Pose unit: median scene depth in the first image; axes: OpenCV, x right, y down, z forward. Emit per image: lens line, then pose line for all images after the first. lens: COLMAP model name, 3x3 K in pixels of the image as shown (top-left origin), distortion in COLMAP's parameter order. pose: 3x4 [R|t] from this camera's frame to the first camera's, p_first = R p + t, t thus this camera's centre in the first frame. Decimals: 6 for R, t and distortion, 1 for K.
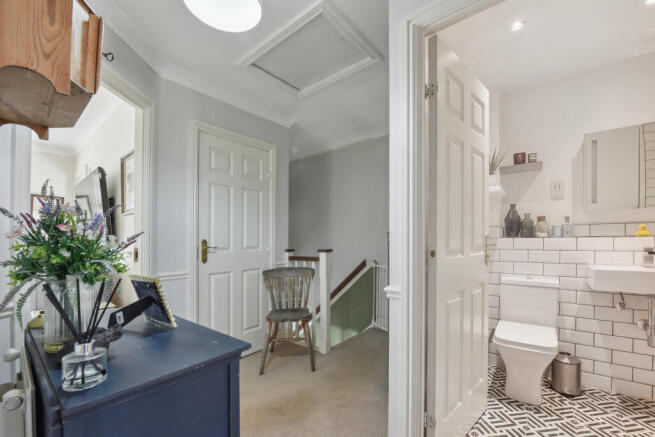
lens RADIAL K [[269.0, 0, 341.8], [0, 269.0, 238.1], [0, 0, 1]] dist [-0.009575, -0.001199]
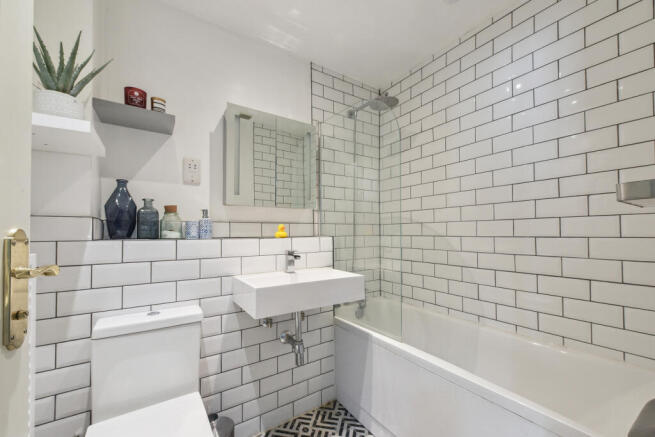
lens RADIAL K [[269.0, 0, 347.5], [0, 269.0, 234.9], [0, 0, 1]] dist [-0.009575, -0.001199]
pose [[0.297276, 0.006353, 0.954770, 0.270944], [0.001423, 0.999974, -0.007097, -0.007372], [-0.954790, 0.003469, 0.297259, 0.420776]]
